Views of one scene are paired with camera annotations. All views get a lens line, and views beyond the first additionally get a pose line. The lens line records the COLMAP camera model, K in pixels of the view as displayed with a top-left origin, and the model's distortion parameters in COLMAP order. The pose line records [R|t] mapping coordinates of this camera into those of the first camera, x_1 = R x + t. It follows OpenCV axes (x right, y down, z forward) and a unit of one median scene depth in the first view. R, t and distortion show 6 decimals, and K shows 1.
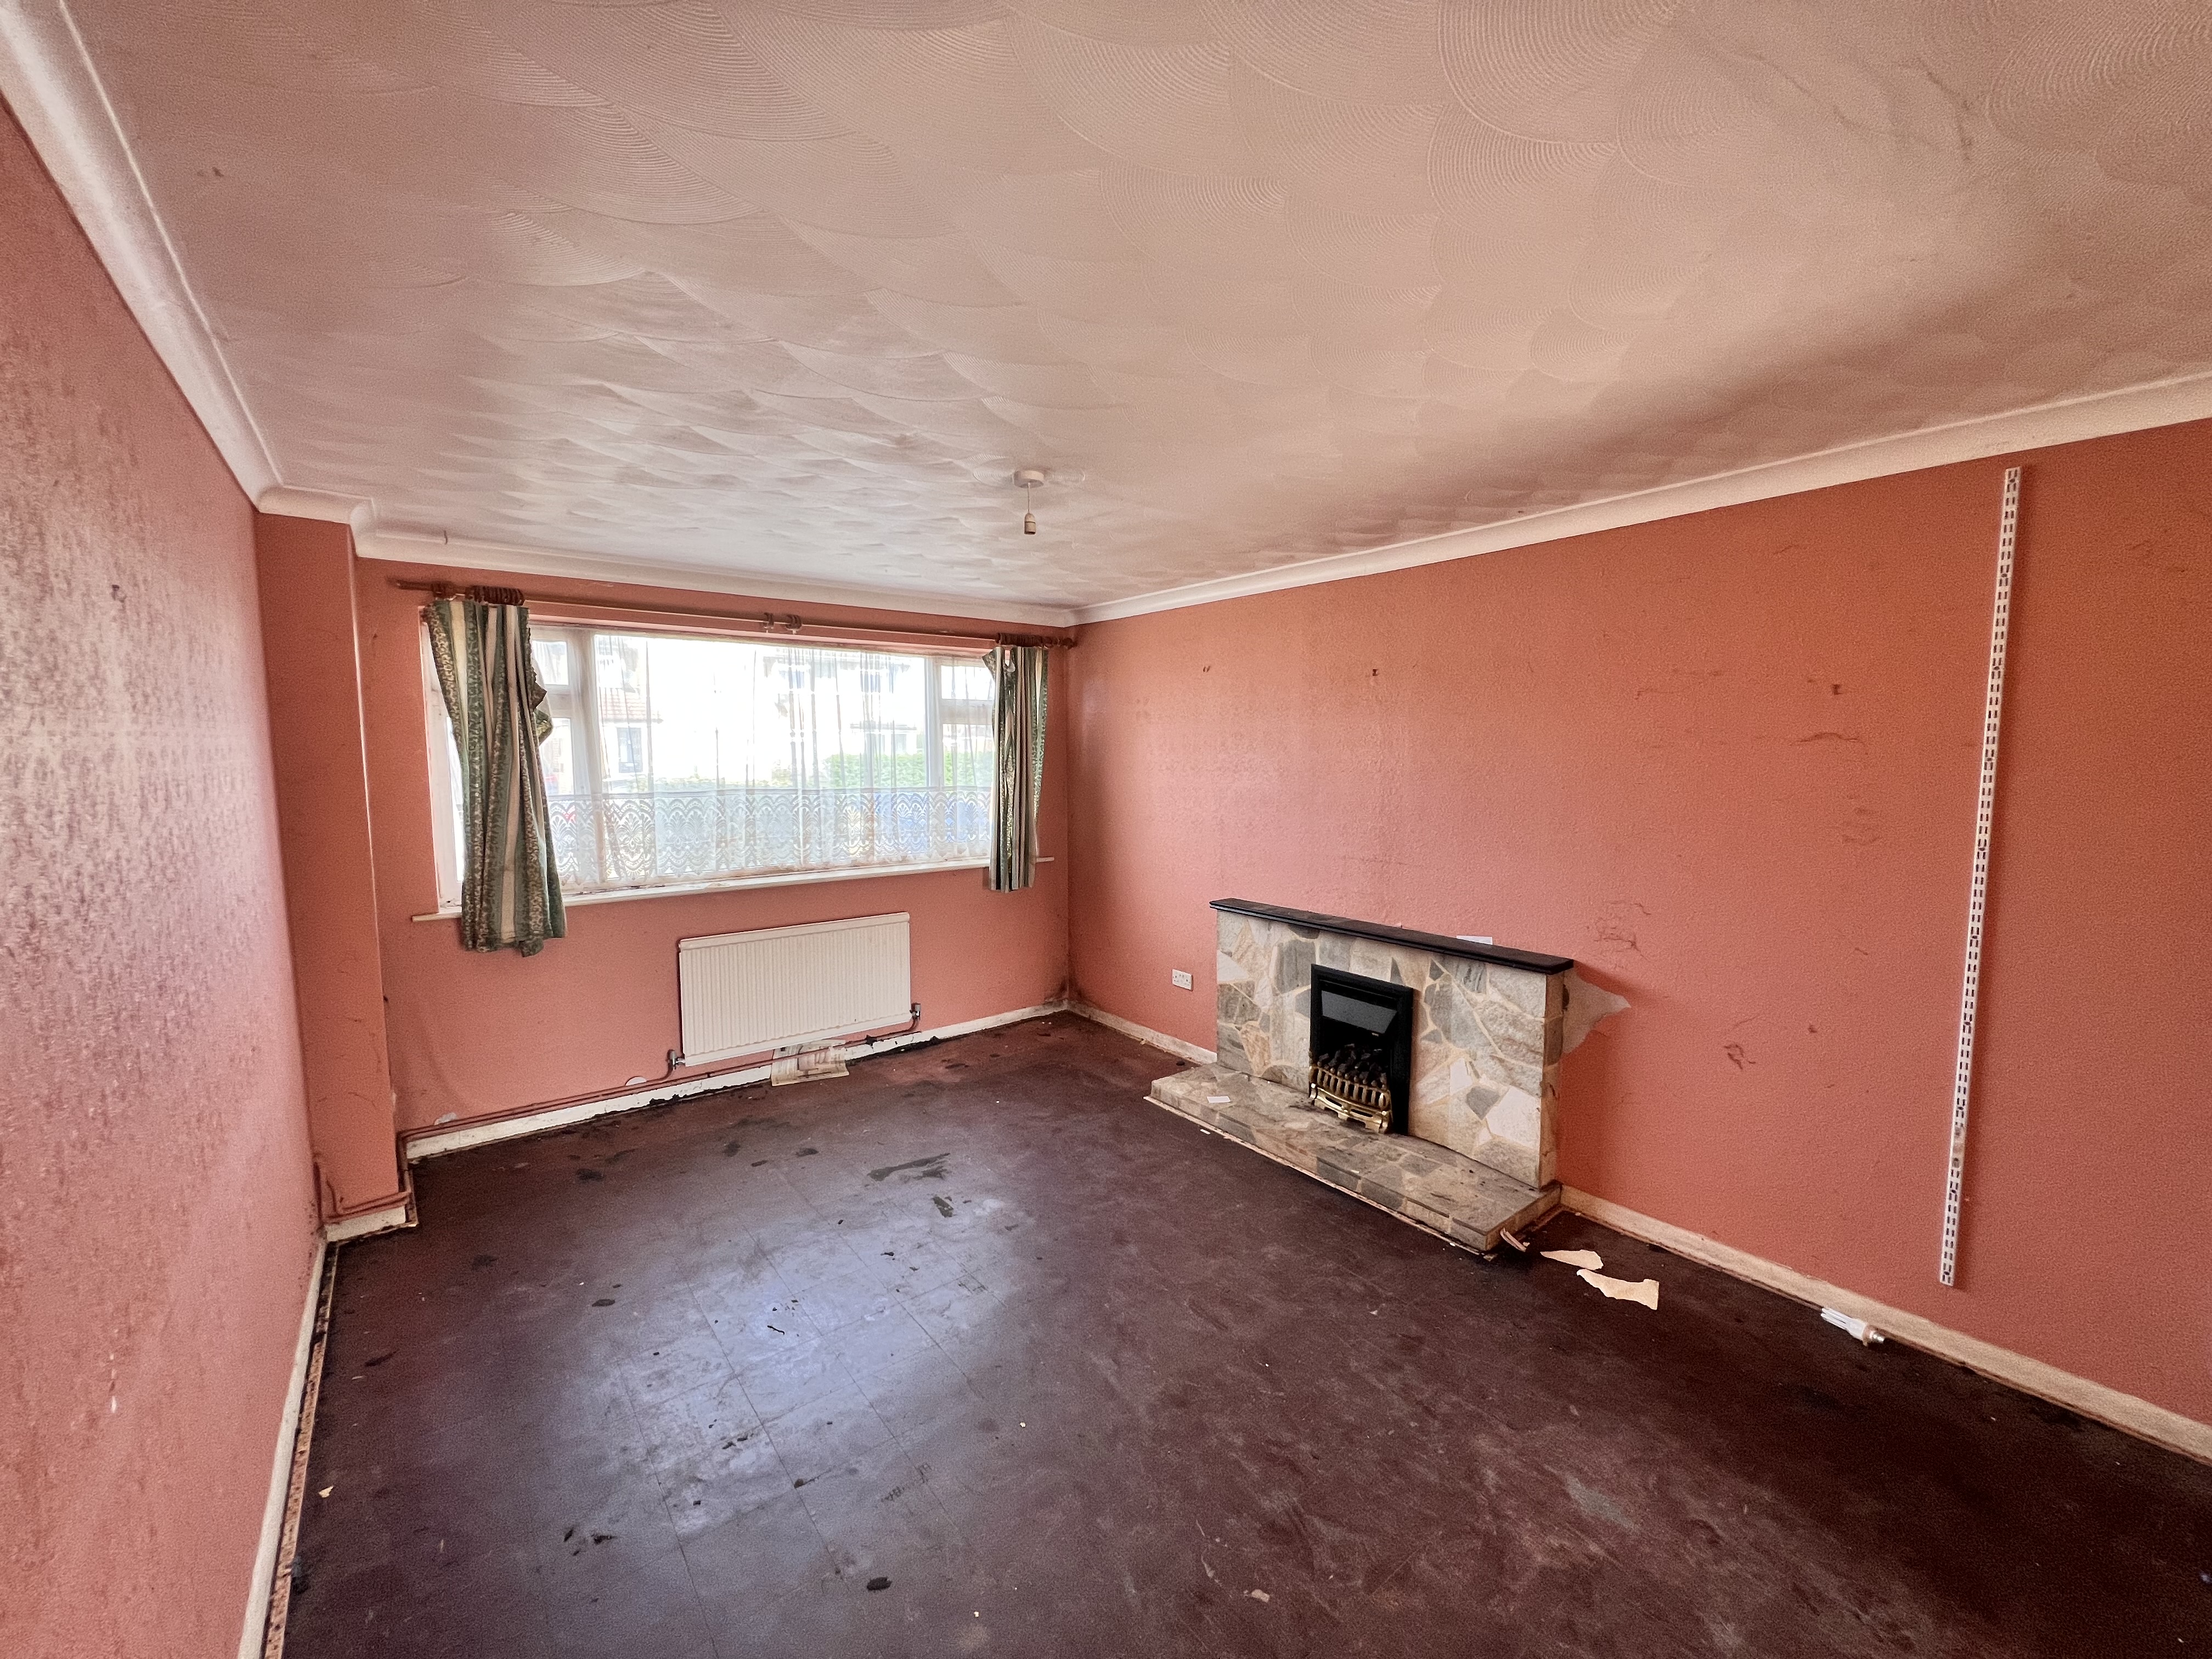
lens RADIAL K [[883.2, 0, 1106.0], [0, 883.2, 829.5], [0, 0, 1]] dist [0.000108, 0.000038]
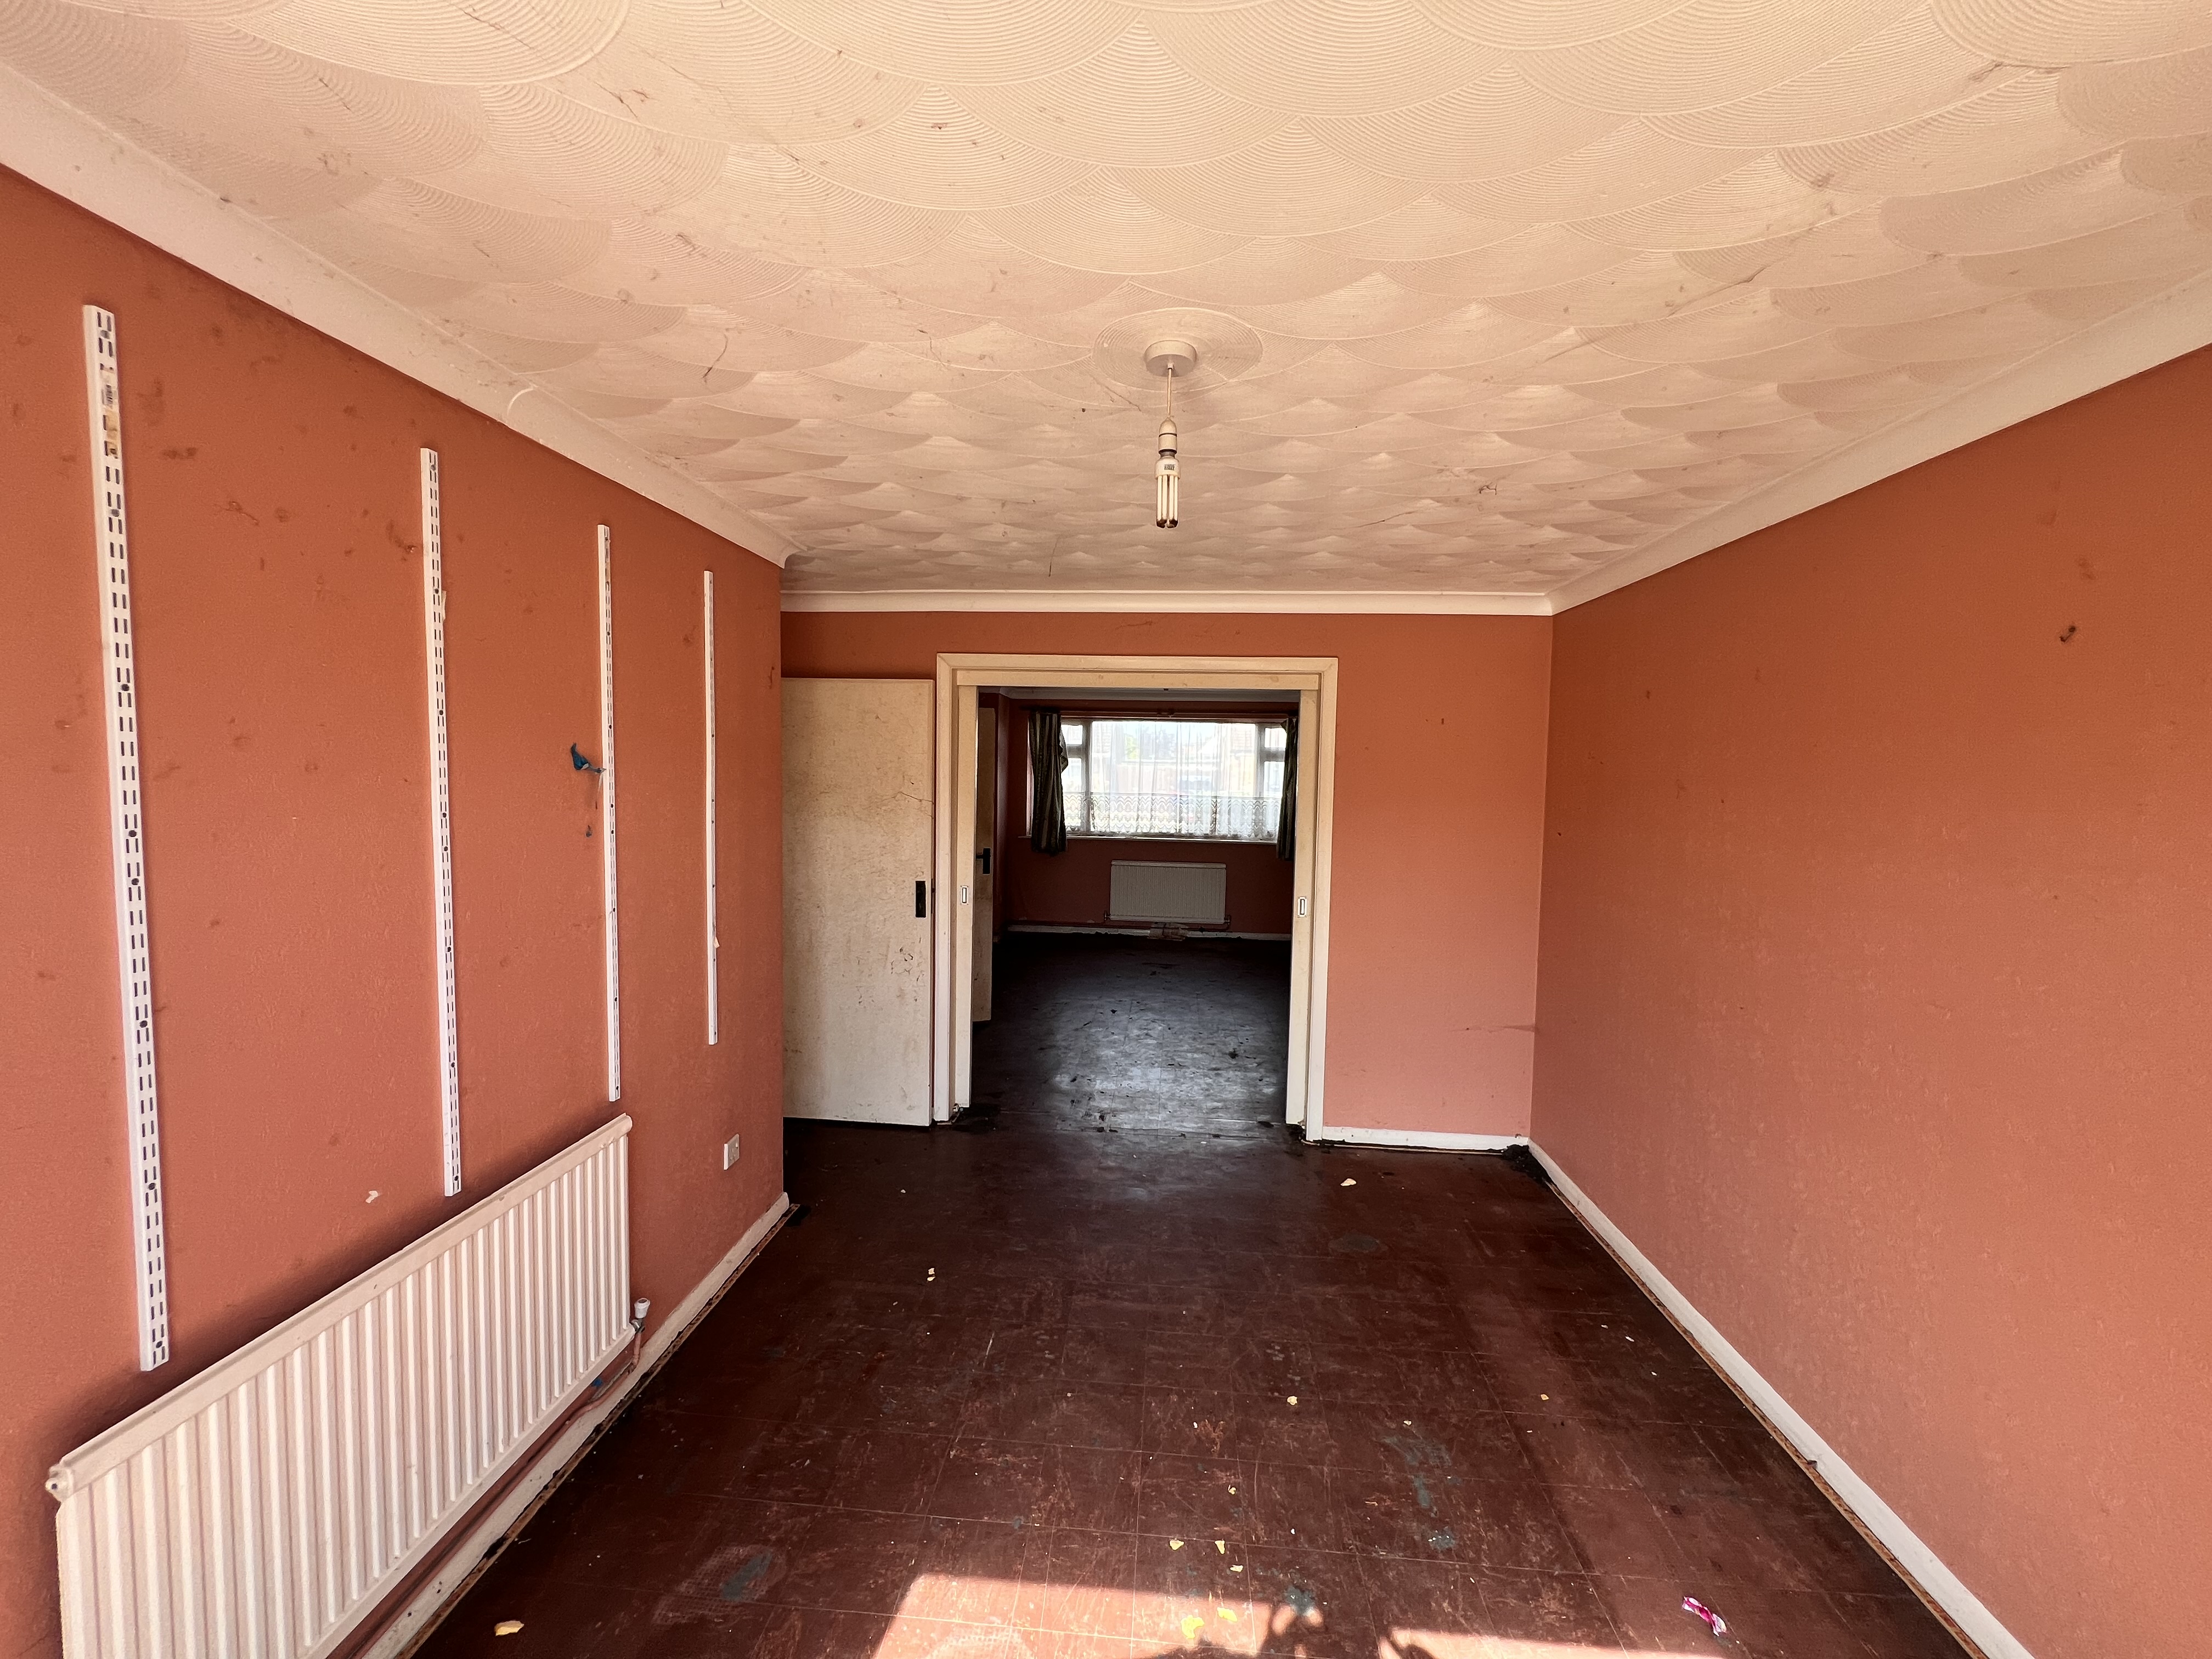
lens RADIAL K [[883.2, 0, 1106.0], [0, 883.2, 829.5], [0, 0, 1]] dist [0.000108, 0.000038]
pose [[0.733683, 0.061129, -0.676736, 0.953219], [-0.082489, 0.996592, 0.000591, 0.048654], [0.674466, 0.055390, 0.736225, -0.601416]]
